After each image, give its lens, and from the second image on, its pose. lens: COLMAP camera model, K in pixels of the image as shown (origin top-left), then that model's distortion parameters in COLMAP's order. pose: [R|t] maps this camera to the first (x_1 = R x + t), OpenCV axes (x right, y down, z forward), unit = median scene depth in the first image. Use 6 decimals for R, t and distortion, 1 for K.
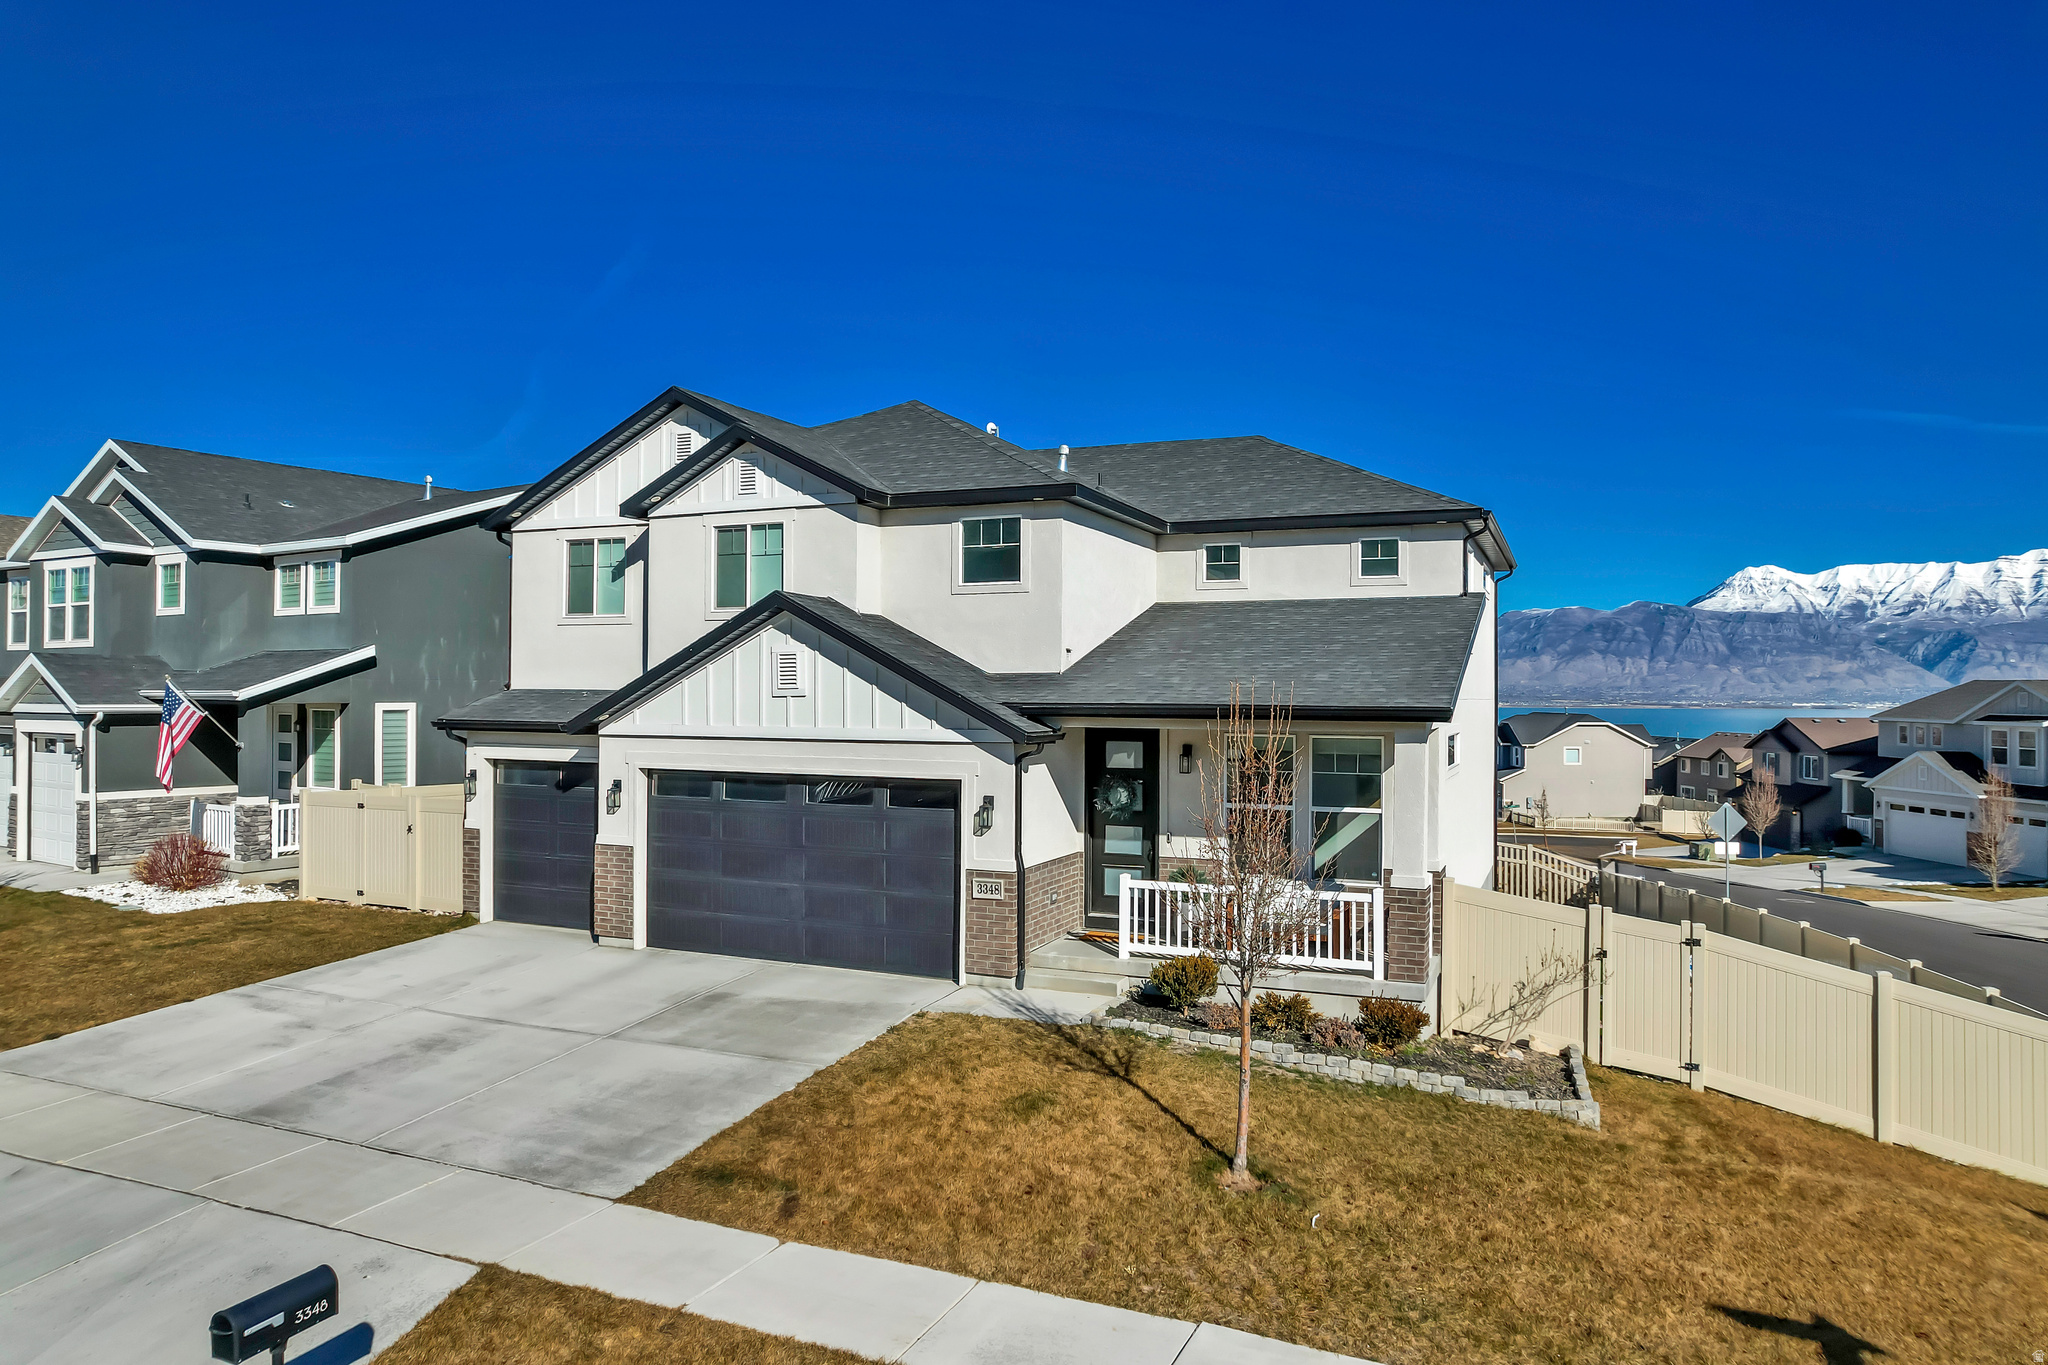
lens RADIAL K [[1315.3, 0, 1033.8], [0, 1315.3, 679.7], [0, 0, 1]] dist [-0.088376, 0.086892]
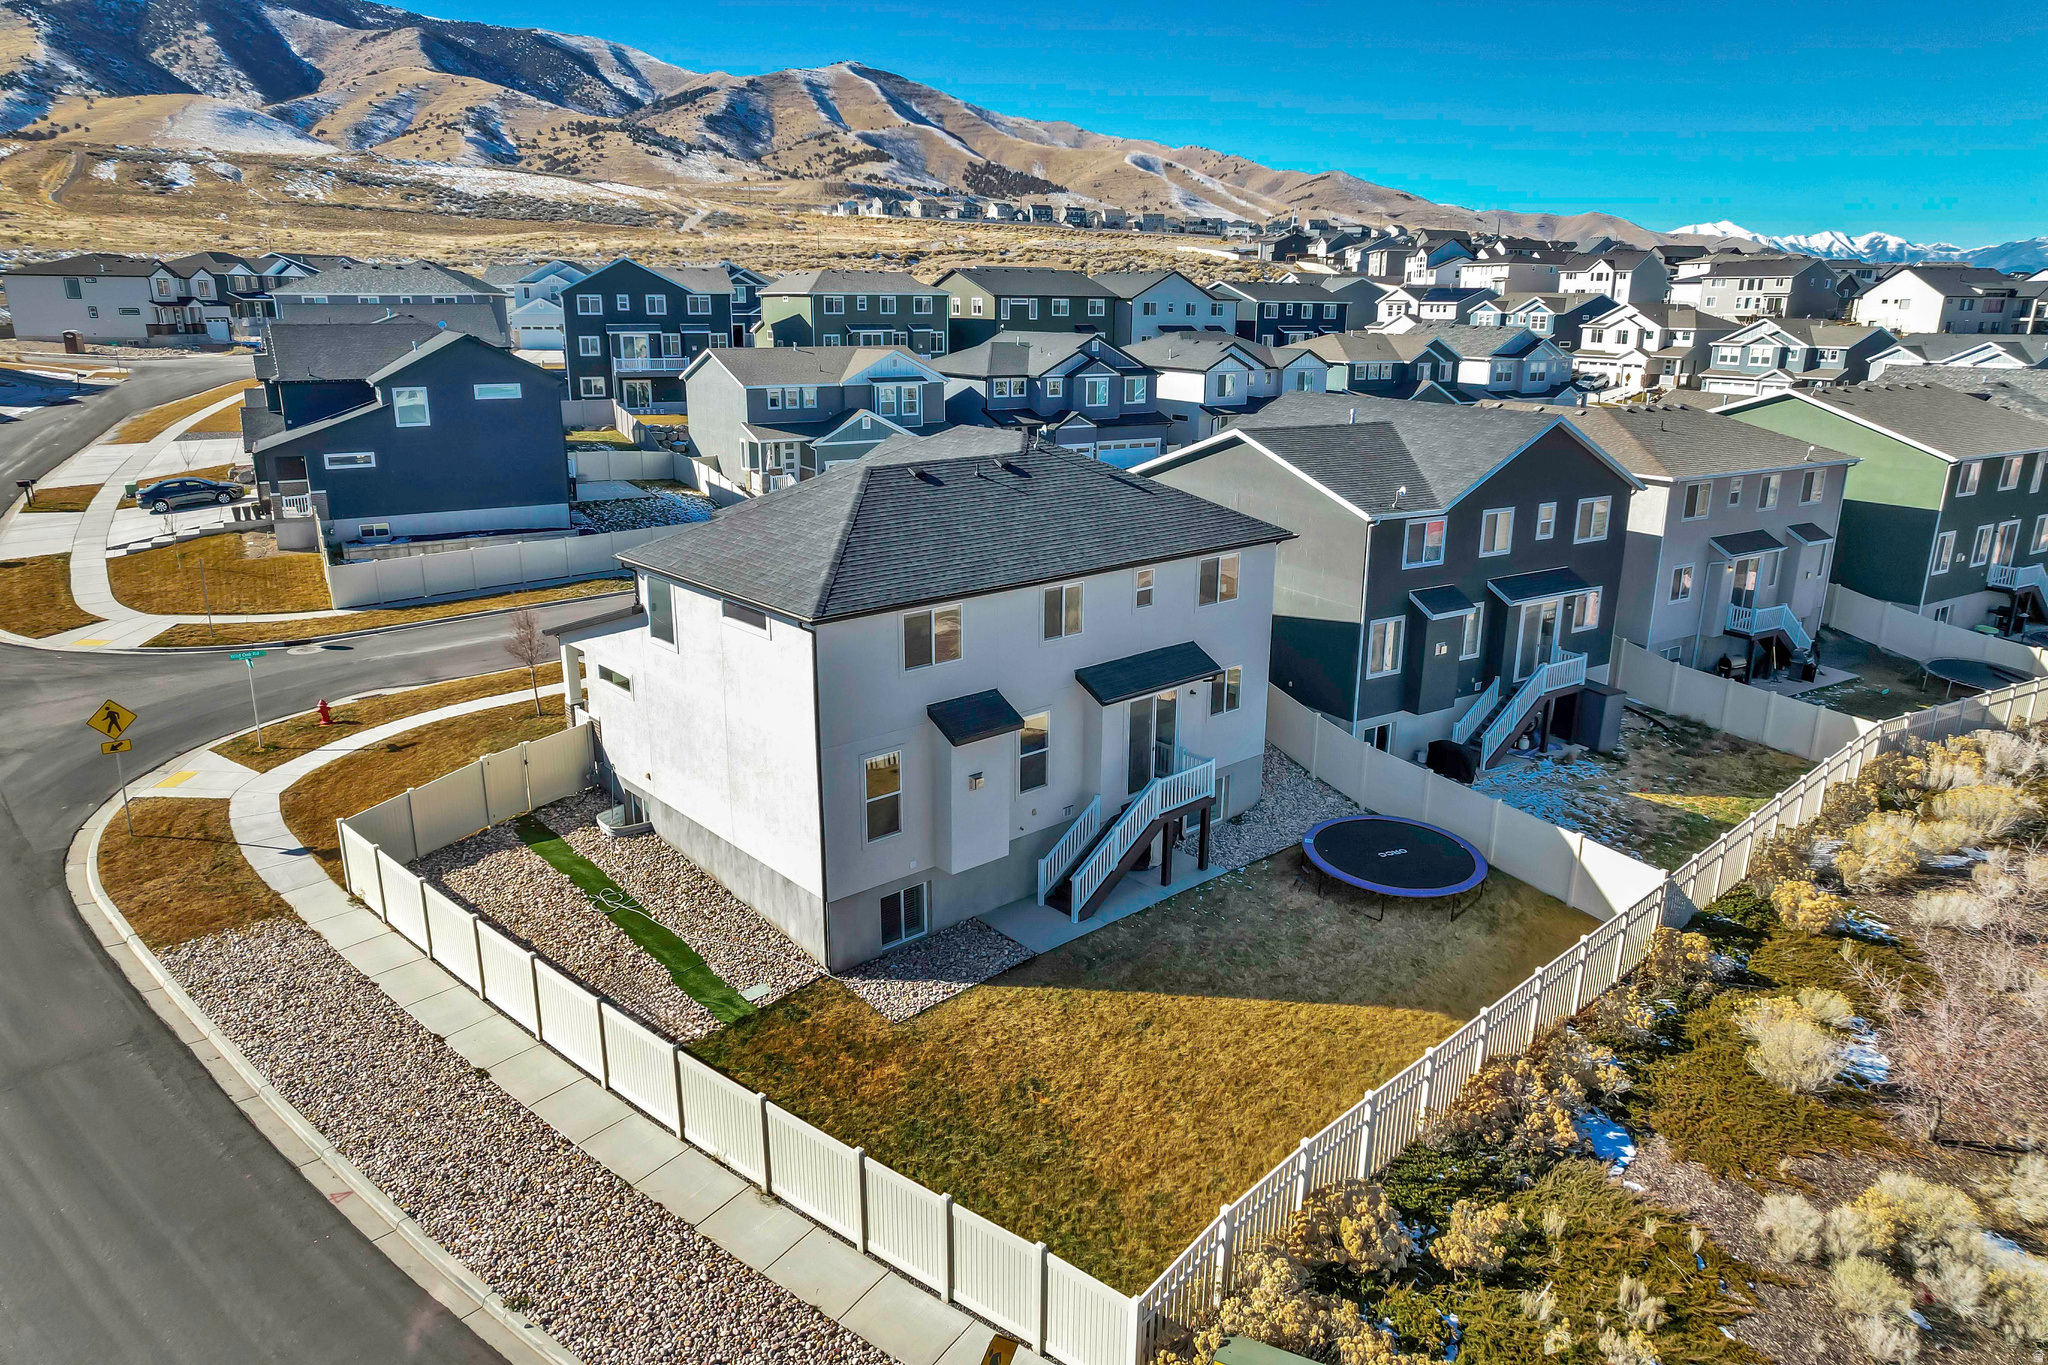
lens RADIAL K [[1306.8, 0, 1033.2], [0, 1306.8, 680.7], [0, 0, 1]] dist [-0.075566, 0.070691]
pose [[-0.427866, 0.244494, -0.870145, 1.772012], [-0.002797, 0.962356, 0.271779, -0.474646], [0.903838, 0.118719, -0.411076, 2.427971]]
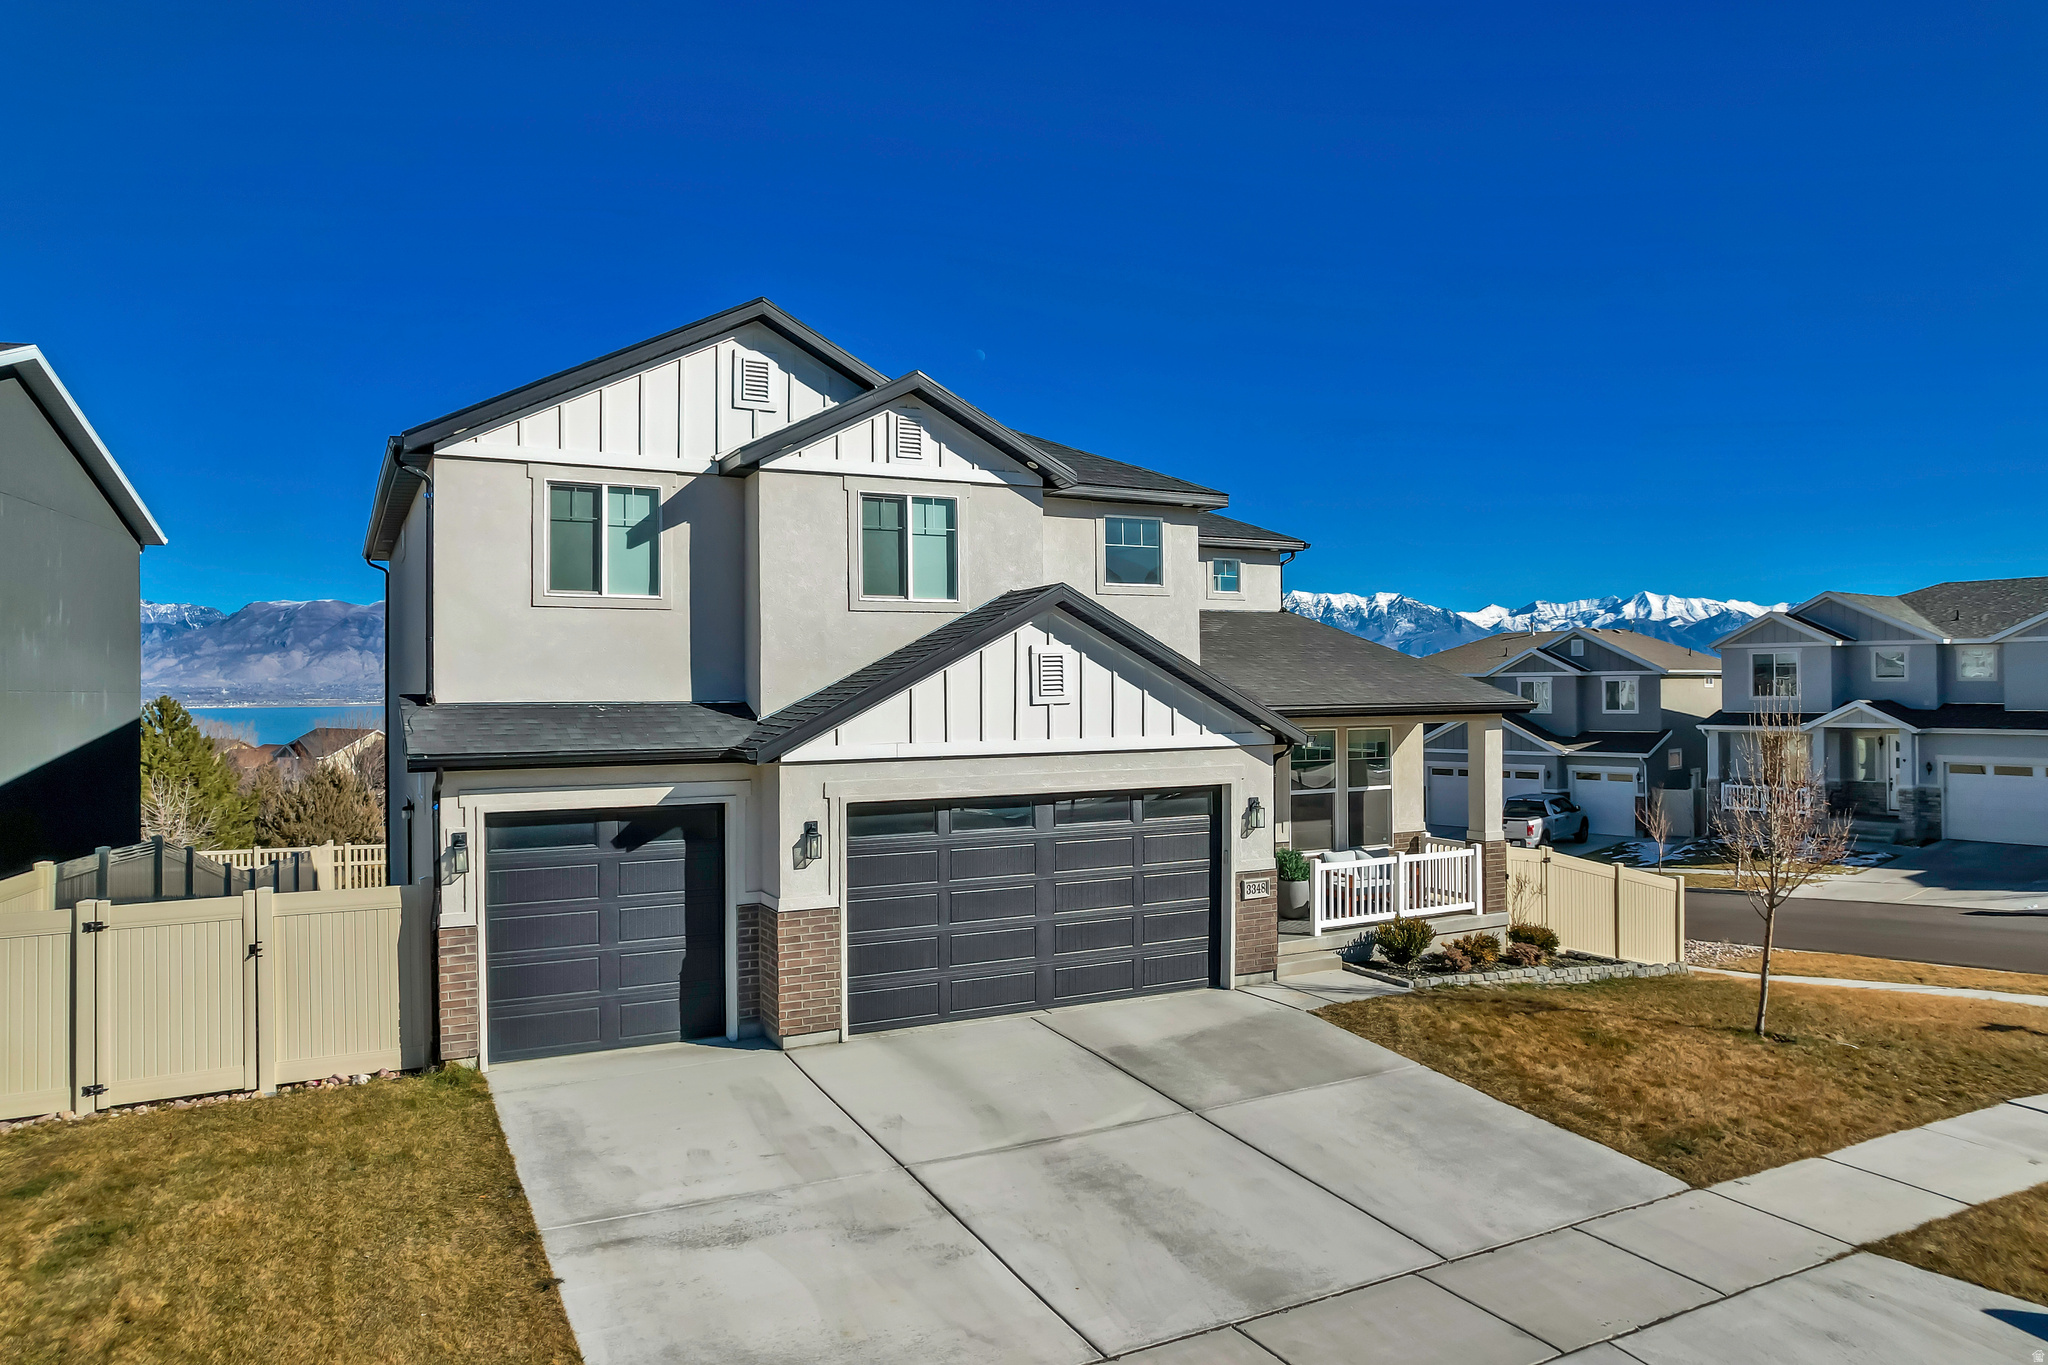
lens RADIAL K [[1328.4, 0, 1030.1], [0, 1328.4, 683.9], [0, 0, 1]] dist [-0.078629, 0.072722]
pose [[0.630923, -0.007893, 0.775805, -0.891614], [0.003536, 0.999967, 0.007297, -0.007418], [-0.775838, -0.001860, 0.630930, 0.458700]]
